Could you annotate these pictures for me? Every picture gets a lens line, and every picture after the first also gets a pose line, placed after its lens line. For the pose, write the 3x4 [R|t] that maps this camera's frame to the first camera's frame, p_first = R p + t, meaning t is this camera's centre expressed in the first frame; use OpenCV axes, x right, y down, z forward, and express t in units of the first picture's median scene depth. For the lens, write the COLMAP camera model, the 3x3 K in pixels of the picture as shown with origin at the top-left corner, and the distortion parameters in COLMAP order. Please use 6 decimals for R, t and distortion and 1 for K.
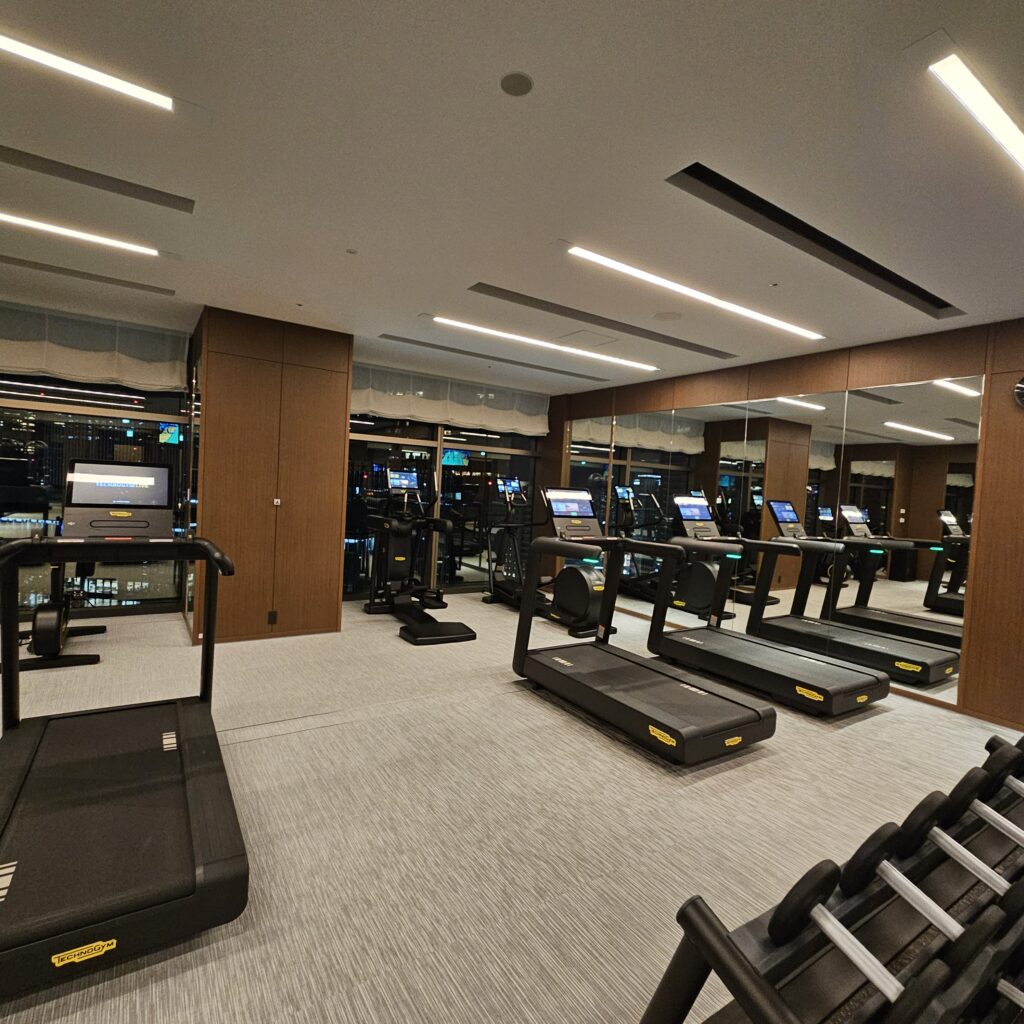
lens RADIAL K [[562.5, 0, 507.4], [0, 562.5, 509.4], [0, 0, 1]] dist [-0.005455, 0.003067]
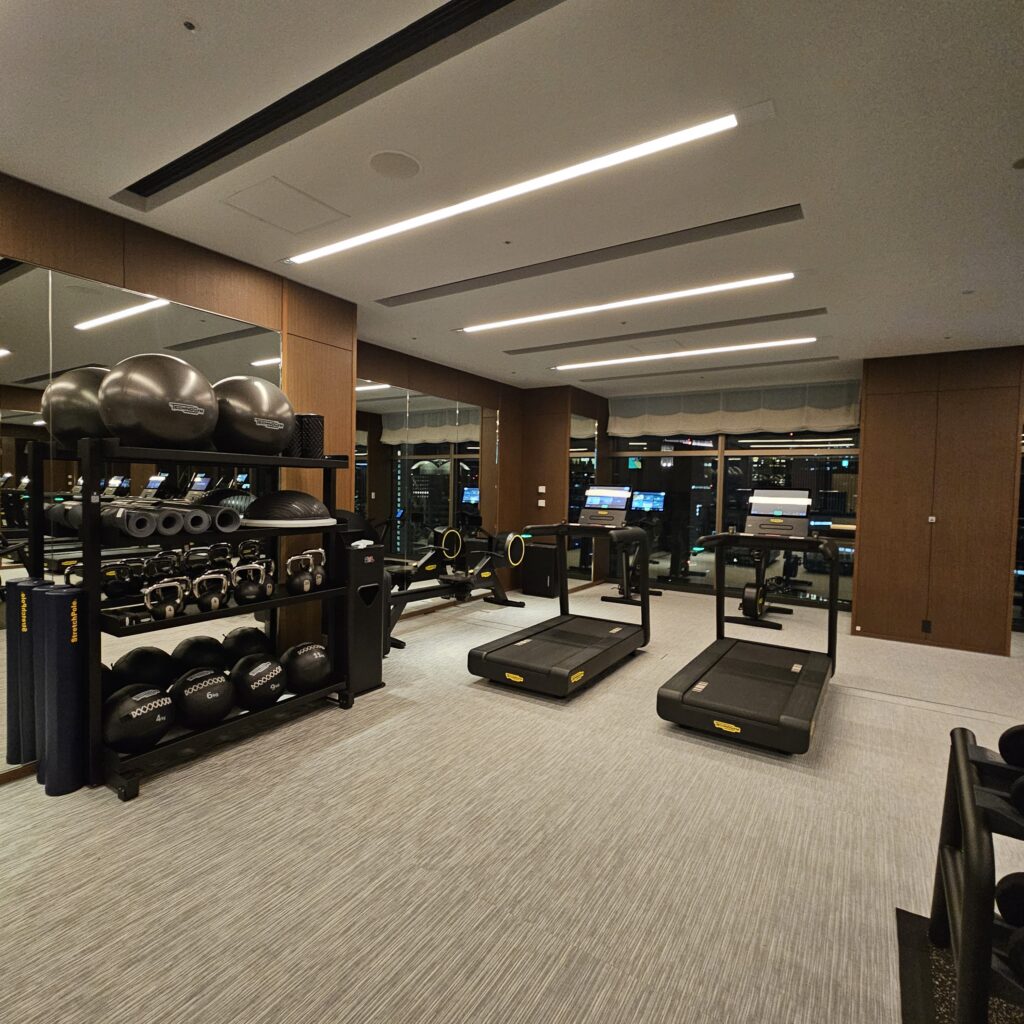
lens RADIAL K [[562.5, 0, 509.2], [0, 562.5, 509.1], [0, 0, 1]] dist [-0.005455, 0.003067]
pose [[0.403392, -0.008503, -0.914988, 0.319563], [-0.034790, 0.999091, -0.024622, 0.028063], [0.914365, 0.041765, 0.402730, -0.232017]]
